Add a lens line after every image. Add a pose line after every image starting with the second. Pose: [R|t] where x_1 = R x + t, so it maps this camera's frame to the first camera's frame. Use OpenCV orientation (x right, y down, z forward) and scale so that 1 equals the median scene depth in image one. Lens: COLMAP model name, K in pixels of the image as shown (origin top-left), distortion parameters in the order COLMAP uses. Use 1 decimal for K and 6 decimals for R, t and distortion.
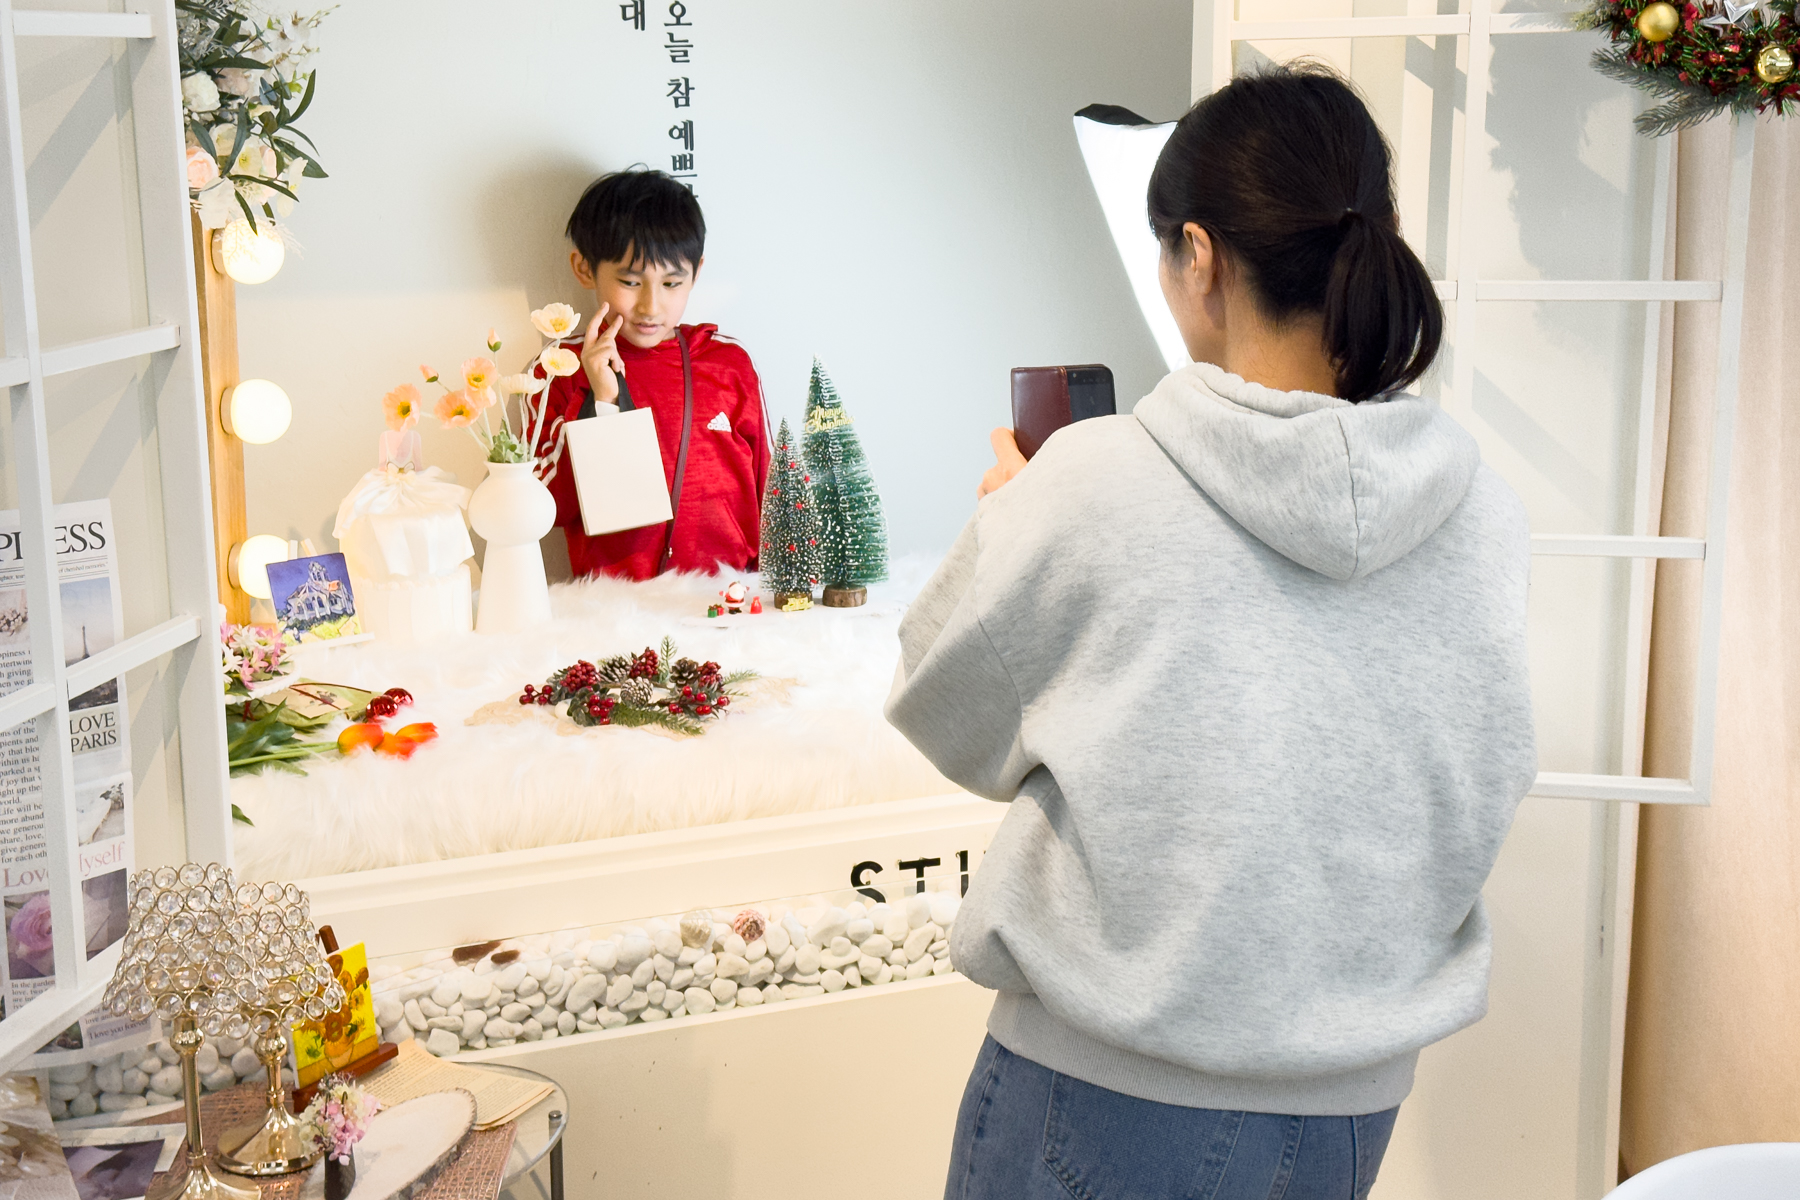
lens RADIAL K [[2529.5, 0, 900.0], [0, 2529.5, 600.0], [0, 0, 1]] dist [0.126918, -0.014739]
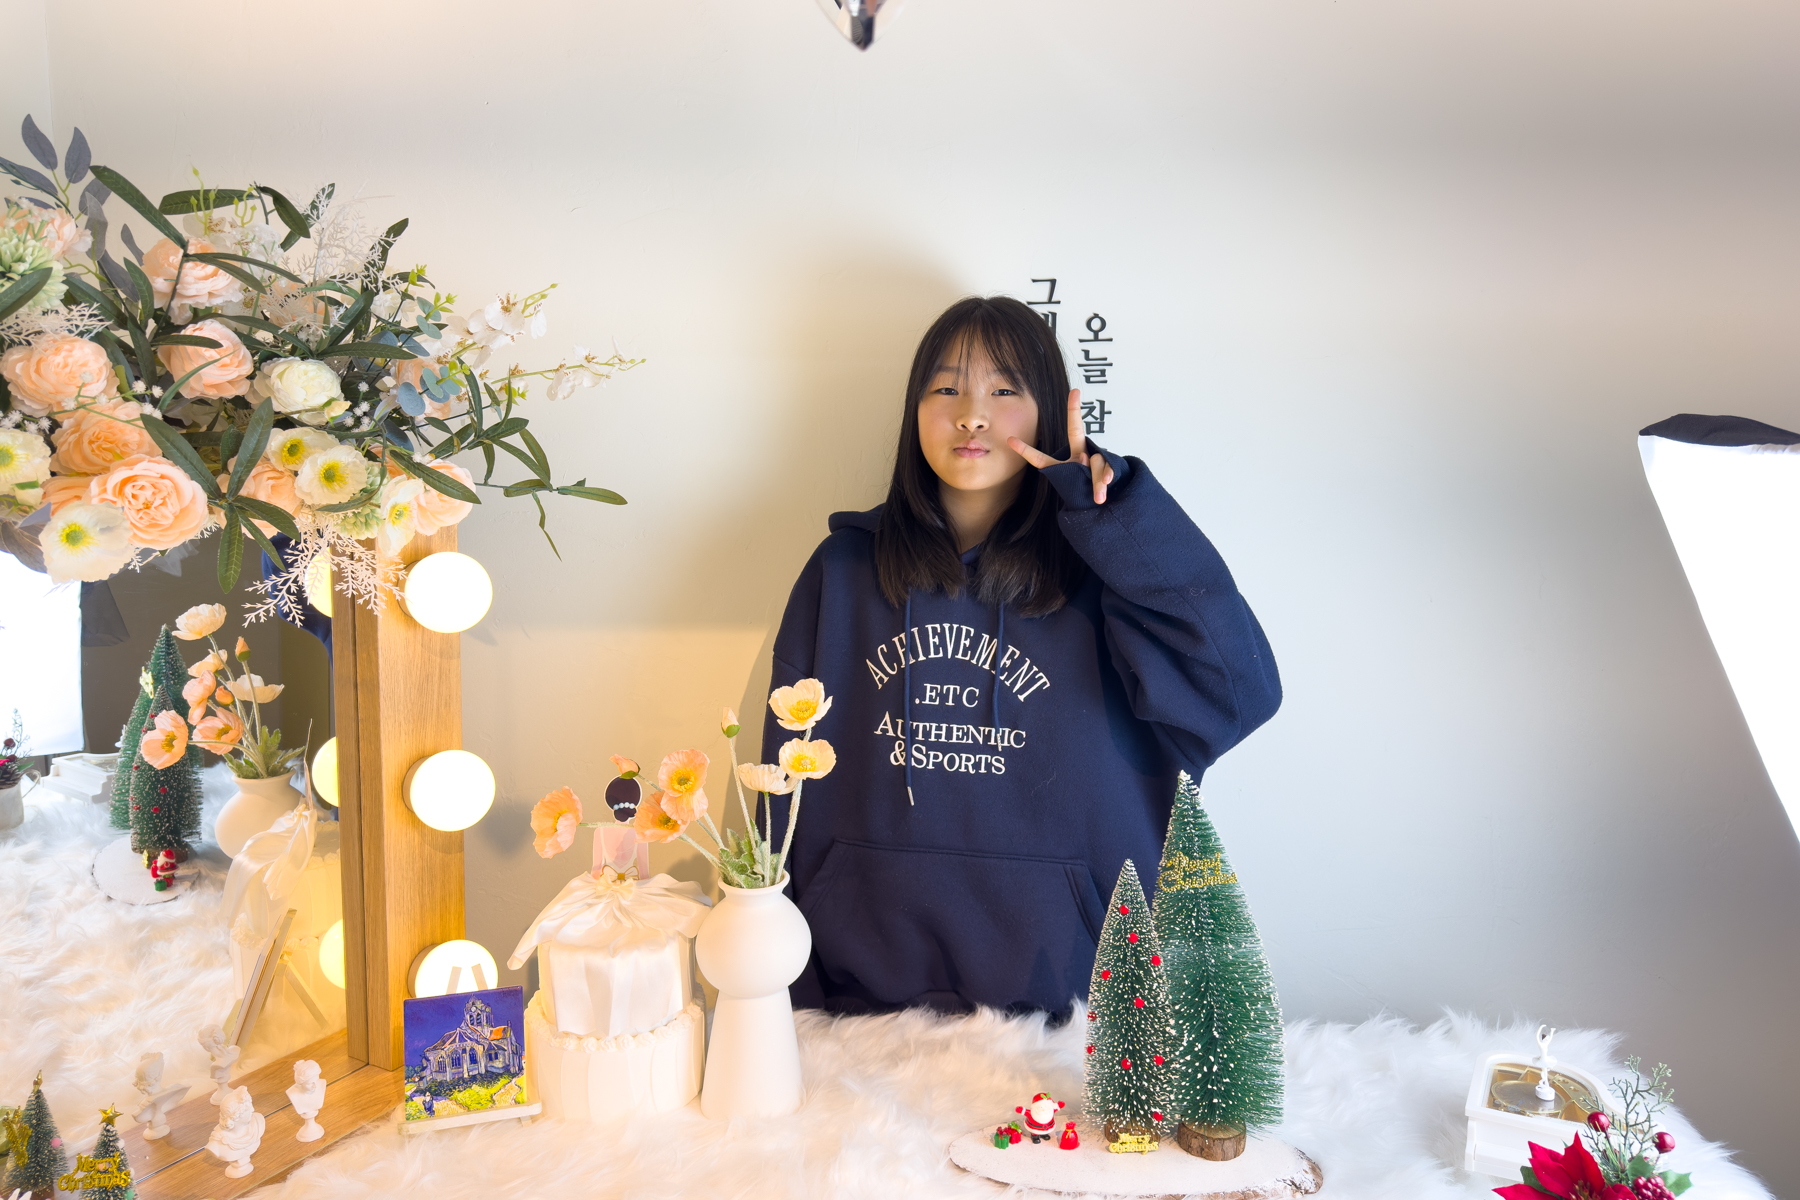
lens RADIAL K [[1233.2, 0, 899.8], [0, 1233.2, 584.2], [0, 0, 1]] dist [0.050988, -0.060927]
pose [[0.915931, 0.052659, -0.397866, 0.026701], [-0.092189, 0.992452, -0.080877, -0.114293], [0.390603, 0.110756, 0.913872, 0.662991]]
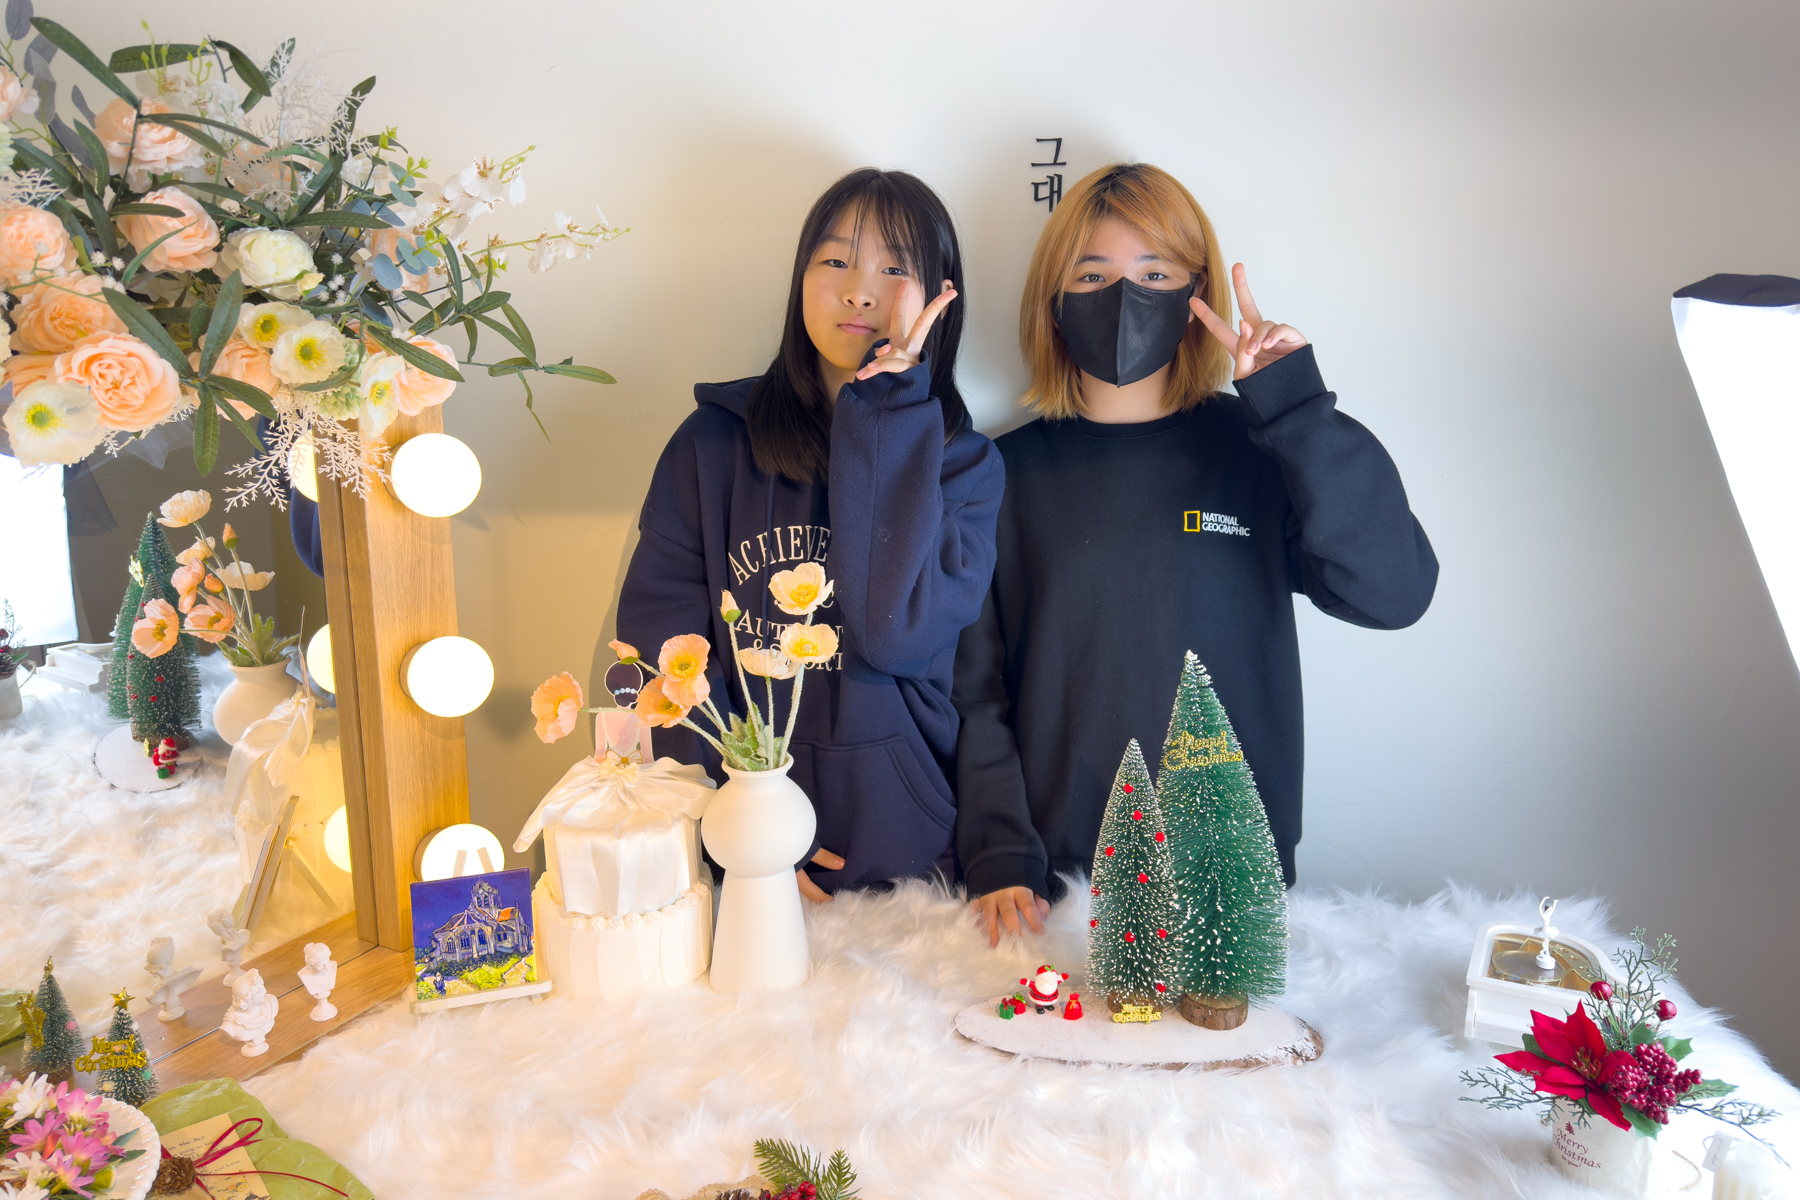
lens RADIAL K [[1233.2, 0, 899.8], [0, 1233.2, 584.2], [0, 0, 1]] dist [0.050988, -0.060927]
pose [[0.916890, 0.080473, -0.390944, 0.022384], [-0.082405, 0.996528, 0.011862, -0.113254], [0.390541, 0.021339, 0.920338, 0.671073]]
